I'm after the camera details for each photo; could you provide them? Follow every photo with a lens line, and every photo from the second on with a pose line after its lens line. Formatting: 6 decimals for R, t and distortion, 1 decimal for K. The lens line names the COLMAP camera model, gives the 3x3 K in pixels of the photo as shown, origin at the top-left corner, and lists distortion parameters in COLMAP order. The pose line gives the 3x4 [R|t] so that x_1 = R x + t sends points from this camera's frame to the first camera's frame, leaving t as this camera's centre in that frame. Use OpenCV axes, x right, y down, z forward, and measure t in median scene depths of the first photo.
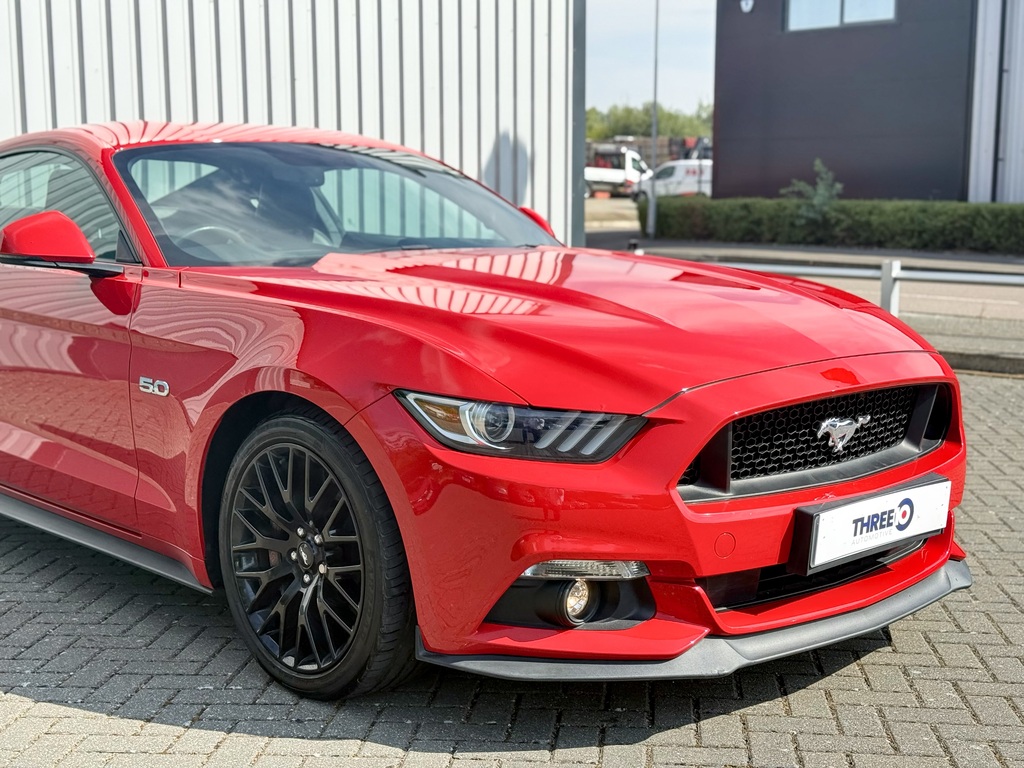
lens RADIAL K [[1429.4, 0, 510.3], [0, 1429.4, 386.5], [0, 0, 1]] dist [0.051836, 0.000000]
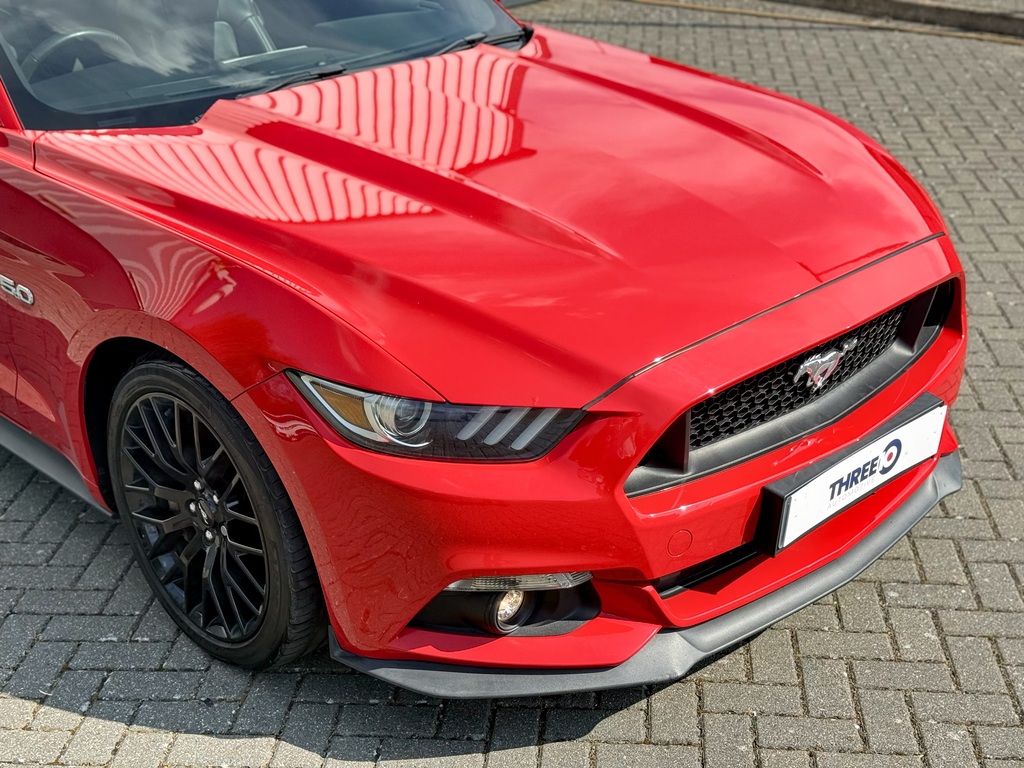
lens RADIAL K [[1429.4, 0, 516.0], [0, 1429.4, 382.5], [0, 0, 1]] dist [0.051836, 0.000000]
pose [[0.999735, -0.021960, 0.006959, 0.042421], [0.018878, 0.954136, 0.298777, -0.215633], [-0.013201, -0.298566, 0.954298, 0.185891]]
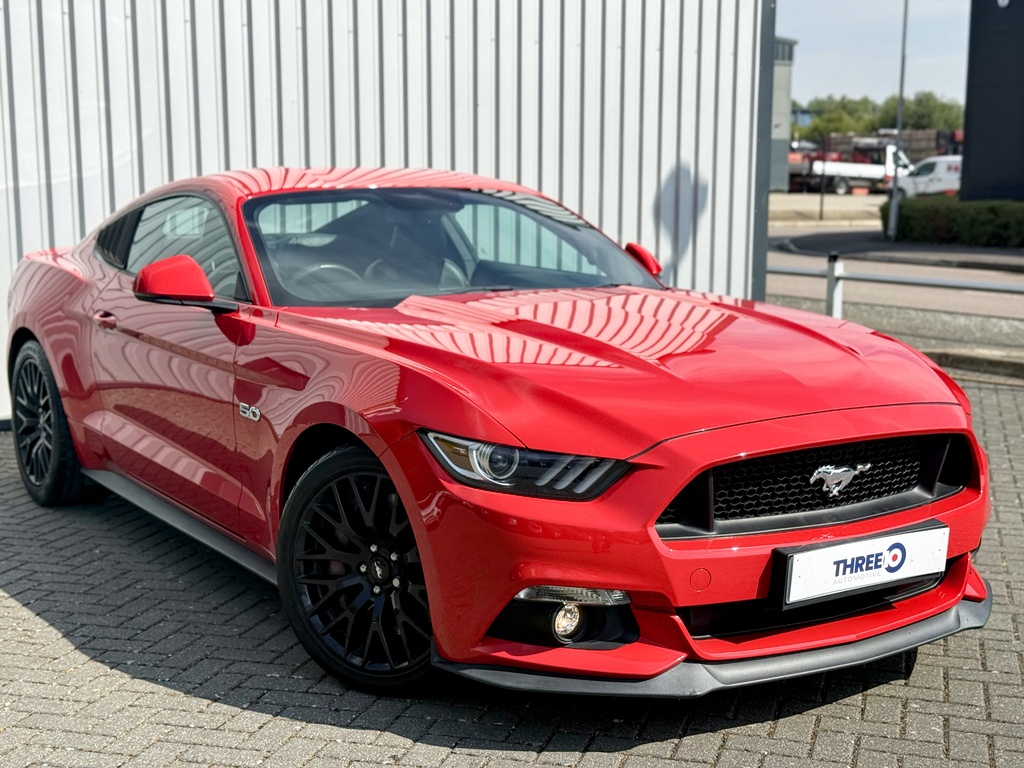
lens RADIAL K [[1429.4, 0, 504.3], [0, 1429.4, 386.6], [0, 0, 1]] dist [0.051836, 0.000000]
pose [[0.982735, 0.029524, -0.182648, 0.178224], [-0.028489, 0.999560, 0.008286, -0.038899], [0.182813, -0.002940, 0.983143, -0.104979]]
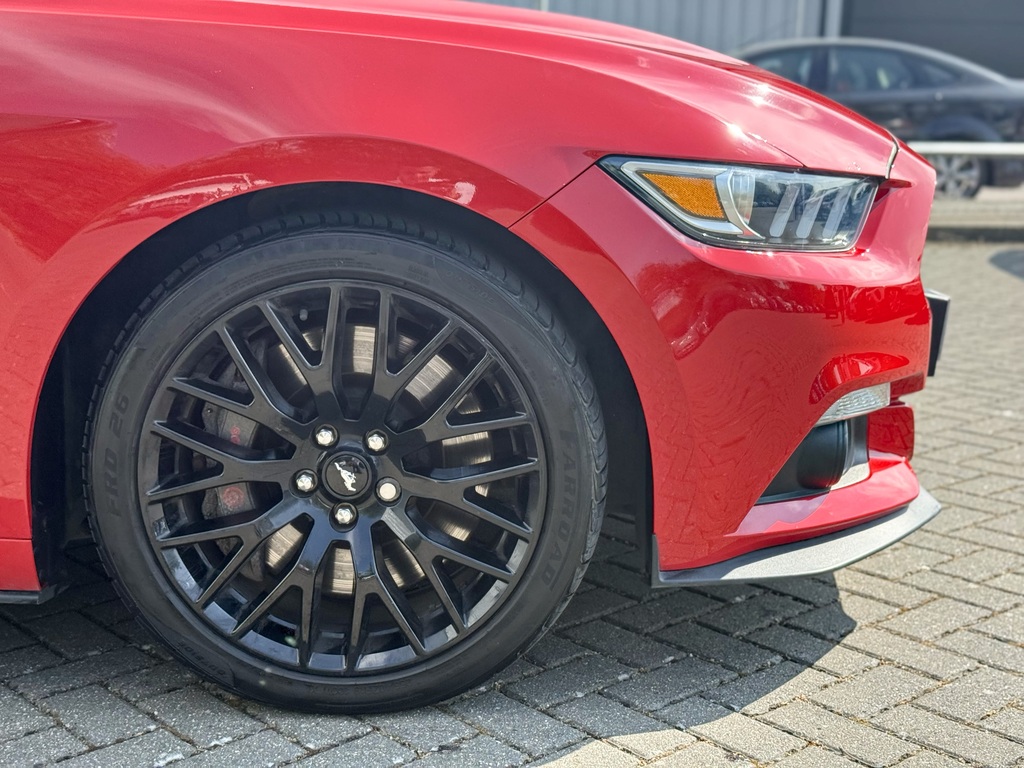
lens RADIAL K [[1429.4, 0, 514.0], [0, 1429.4, 376.9], [0, 0, 1]] dist [0.051836, 0.000000]
pose [[0.691519, -0.133360, 0.709941, -0.496670], [0.080095, 0.990906, 0.108121, 0.023319], [-0.717904, -0.017905, 0.695912, 0.556328]]
